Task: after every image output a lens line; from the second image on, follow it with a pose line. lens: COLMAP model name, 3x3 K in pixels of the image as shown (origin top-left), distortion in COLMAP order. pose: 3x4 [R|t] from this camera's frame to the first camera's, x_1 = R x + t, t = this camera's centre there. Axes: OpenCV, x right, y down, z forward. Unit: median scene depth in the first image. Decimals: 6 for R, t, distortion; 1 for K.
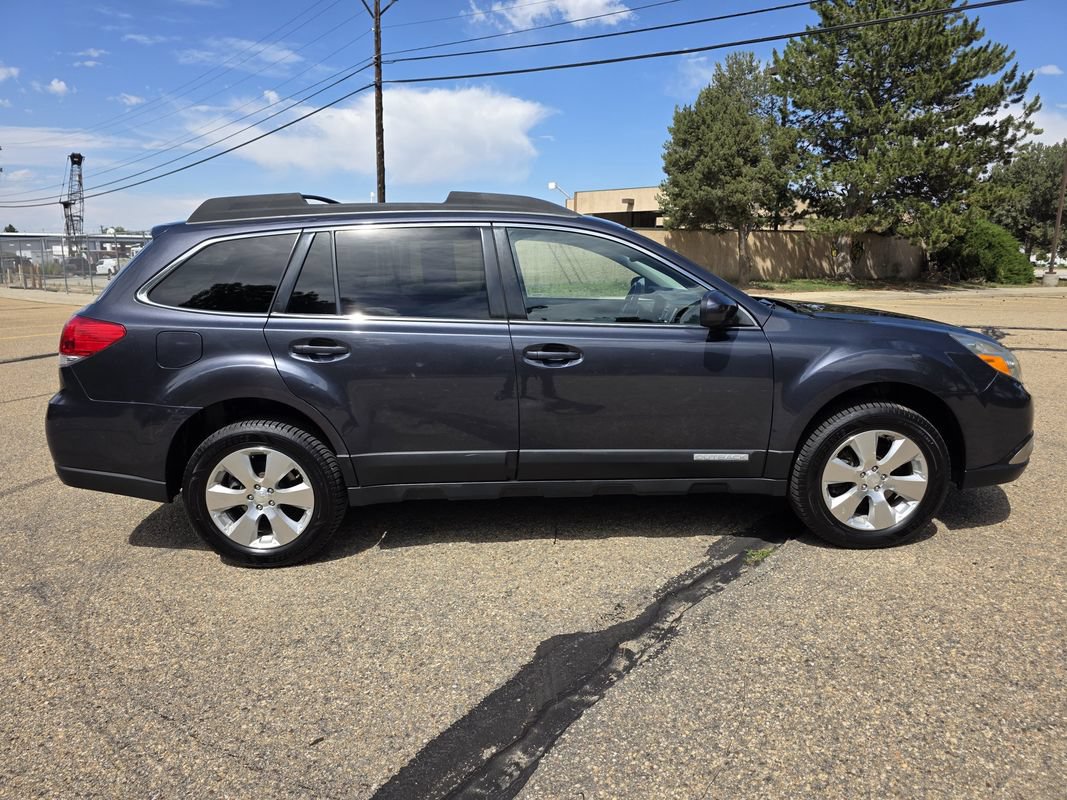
lens RADIAL K [[722.4, 0, 535.8], [0, 722.4, 399.5], [0, 0, 1]] dist [0.037728, -0.034617]
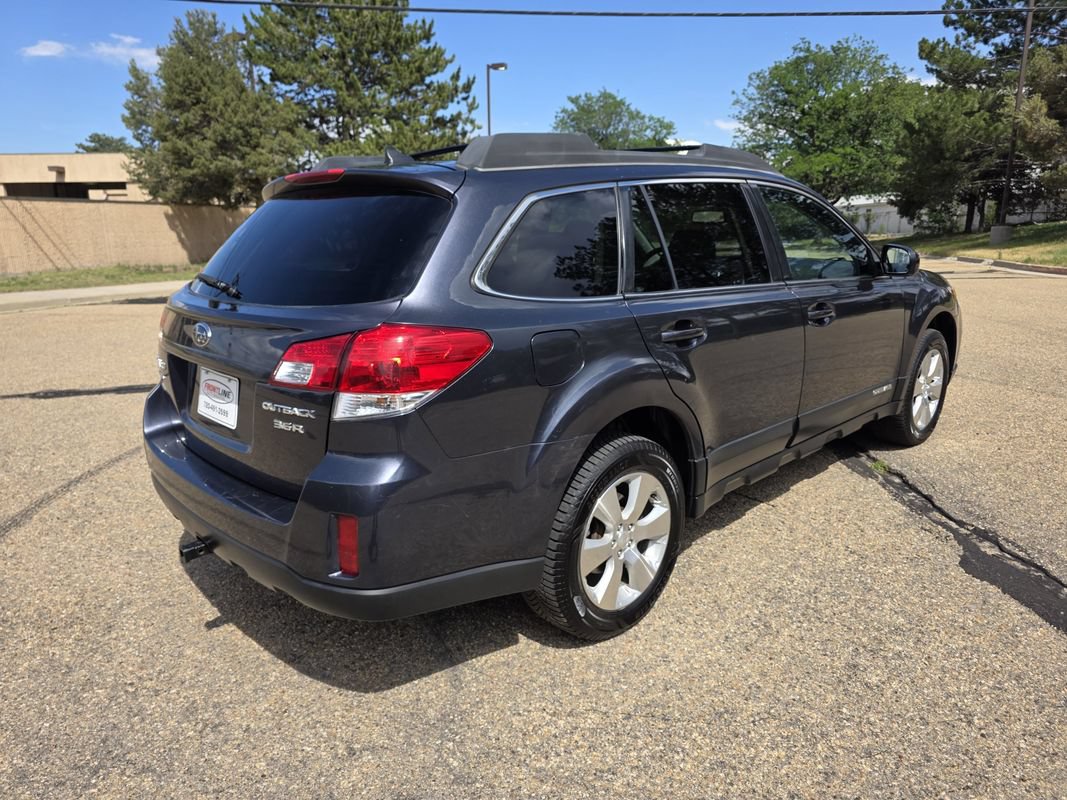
lens RADIAL K [[726.3, 0, 540.5], [0, 726.3, 398.3], [0, 0, 1]] dist [0.033835, -0.033032]
pose [[0.728565, -0.165020, 0.664802, -0.115149], [0.148890, 0.985493, 0.081453, -0.010435], [-0.668599, 0.039639, 0.742566, 0.061692]]
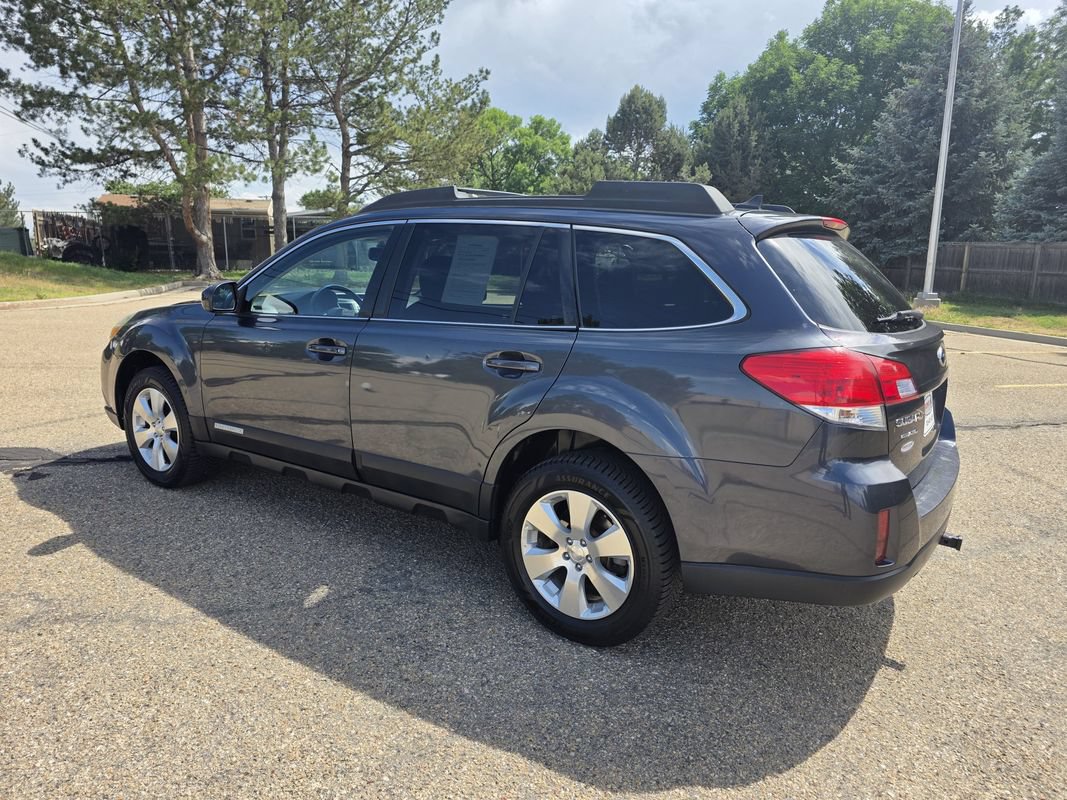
lens RADIAL K [[712.3, 0, 546.8], [0, 712.3, 409.4], [0, 0, 1]] dist [0.034503, -0.026097]
pose [[-0.818923, -0.125889, 0.559925, -0.097434], [0.100745, 0.928961, 0.356206, -0.050599], [-0.564991, 0.348115, -0.748065, 0.259035]]
